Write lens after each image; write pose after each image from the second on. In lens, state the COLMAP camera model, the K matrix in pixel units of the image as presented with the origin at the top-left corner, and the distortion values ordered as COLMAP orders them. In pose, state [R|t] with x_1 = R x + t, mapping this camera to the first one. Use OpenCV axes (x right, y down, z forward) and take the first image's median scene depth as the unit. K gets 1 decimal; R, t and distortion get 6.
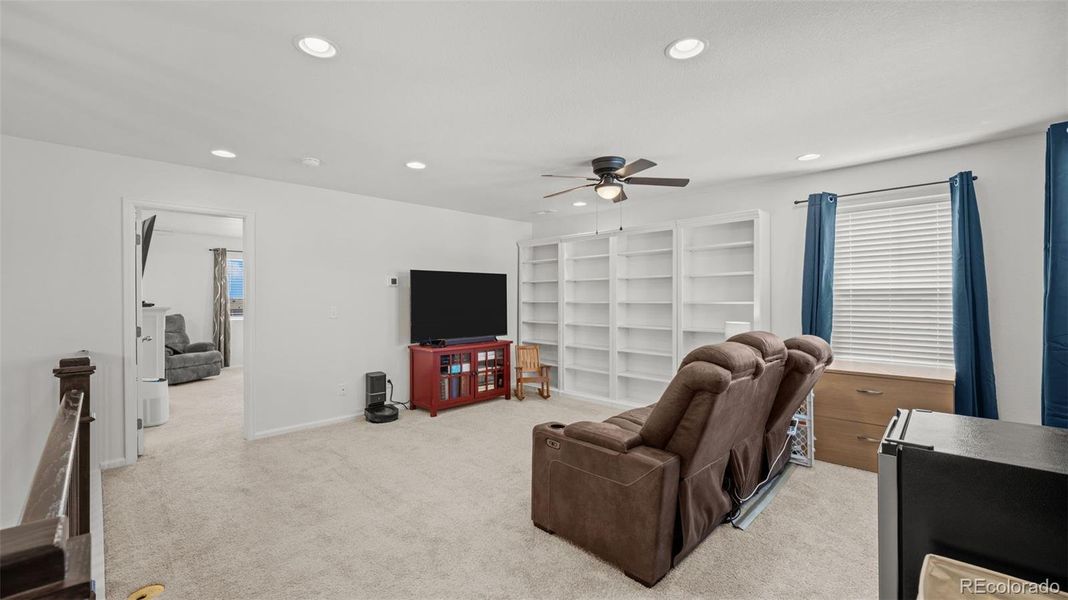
lens RADIAL K [[431.4, 0, 533.1], [0, 431.4, 304.0], [0, 0, 1]] dist [-0.001984, -0.000504]
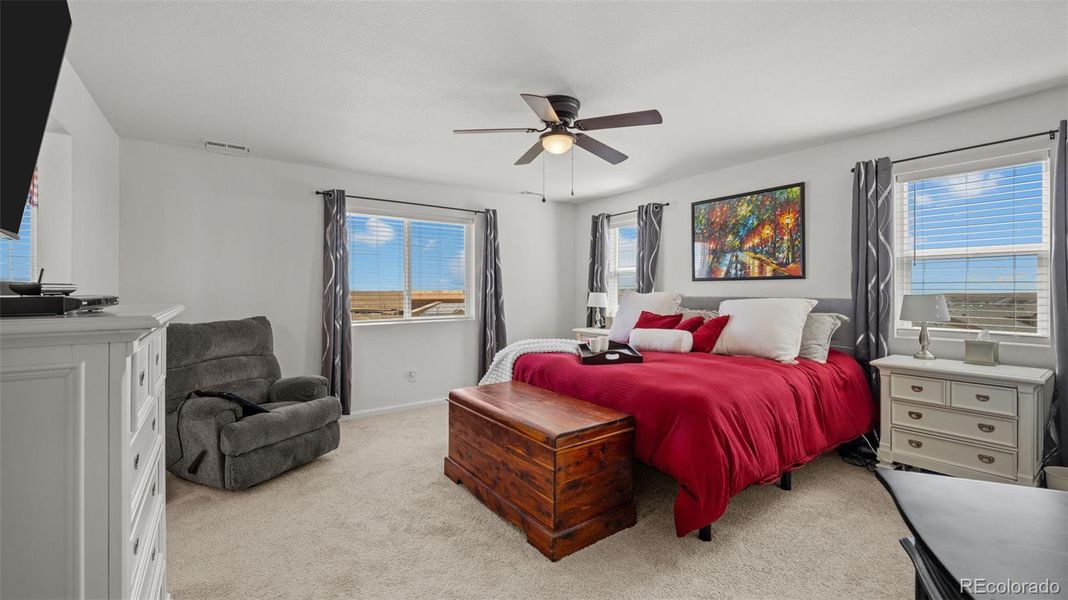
lens RADIAL K [[431.4, 0, 537.3], [0, 431.4, 292.3], [0, 0, 1]] dist [-0.001984, -0.000504]
pose [[0.987541, 0.002880, -0.157333, -0.405359], [-0.002520, 0.999994, 0.002490, -0.006462], [0.157340, -0.002063, 0.987542, 0.527506]]
